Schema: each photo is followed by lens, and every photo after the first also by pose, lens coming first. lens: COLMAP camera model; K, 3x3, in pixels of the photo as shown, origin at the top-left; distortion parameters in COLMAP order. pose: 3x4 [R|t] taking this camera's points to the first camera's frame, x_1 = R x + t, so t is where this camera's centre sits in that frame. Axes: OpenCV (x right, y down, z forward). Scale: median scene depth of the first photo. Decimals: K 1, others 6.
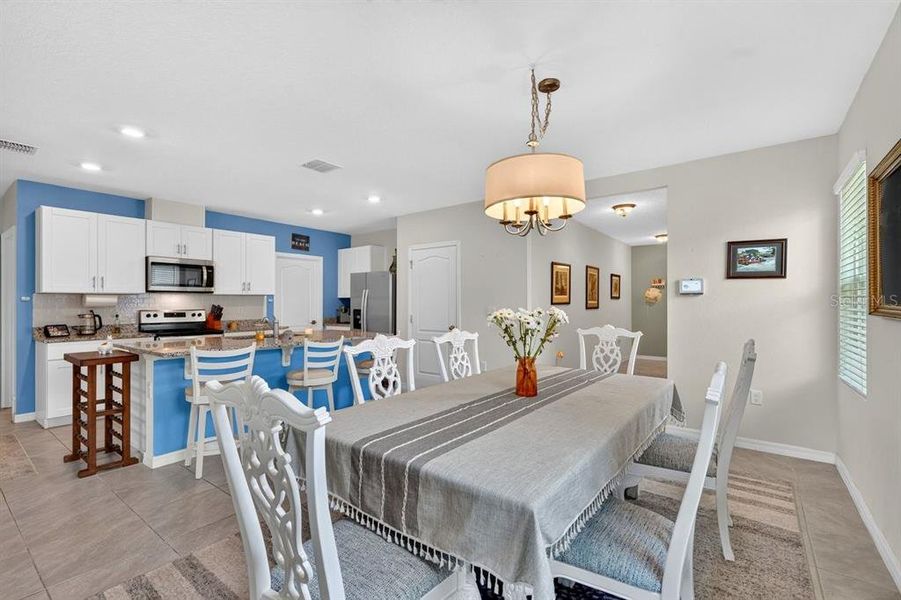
lens RADIAL K [[405.0, 0, 448.5], [0, 405.0, 301.6], [0, 0, 1]] dist [-0.002471, 0.000075]
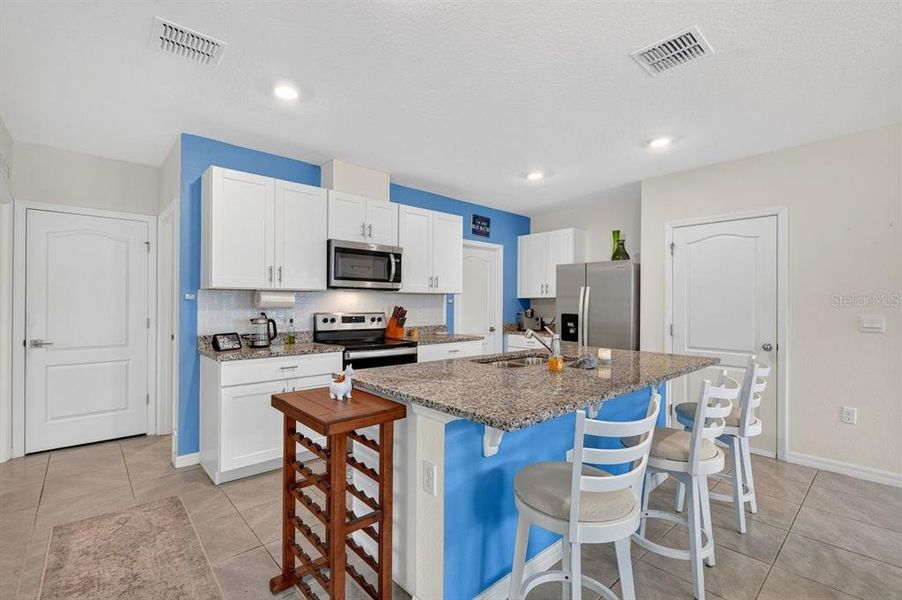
lens RADIAL K [[405.4, 0, 449.0], [0, 405.4, 301.6], [0, 0, 1]] dist [-0.002471, 0.000075]
pose [[0.982696, 0.006788, -0.185101, -0.374277], [-0.007342, 0.999970, -0.002308, 0.000265], [0.185080, 0.003627, 0.982717, 0.304953]]
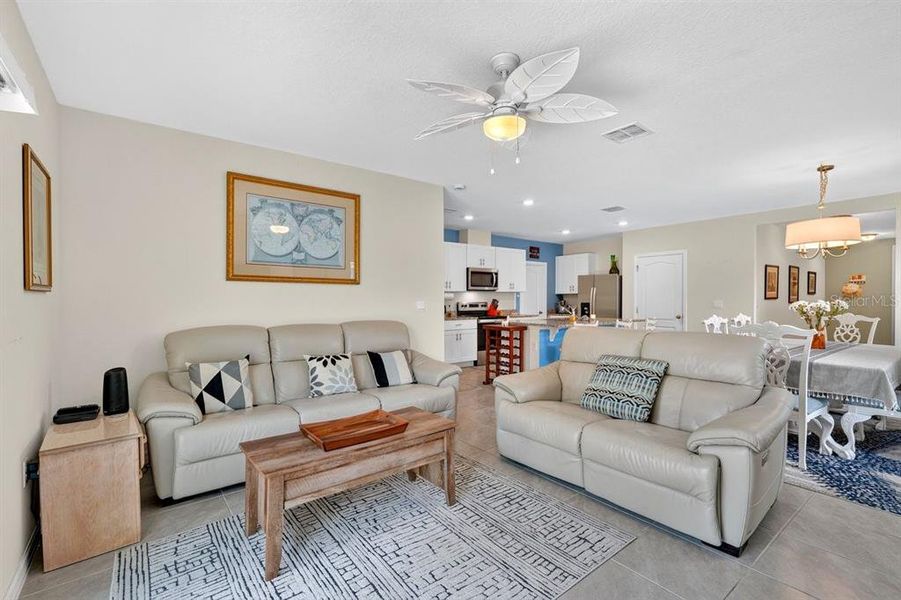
lens RADIAL K [[405.2, 0, 447.0], [0, 405.2, 299.6], [0, 0, 1]] dist [0.002401, 0.000576]
pose [[0.964296, 0.001918, -0.264819, -0.383636], [-0.000401, 0.999983, 0.005783, 0.001852], [0.264825, -0.005470, 0.964281, -0.490702]]
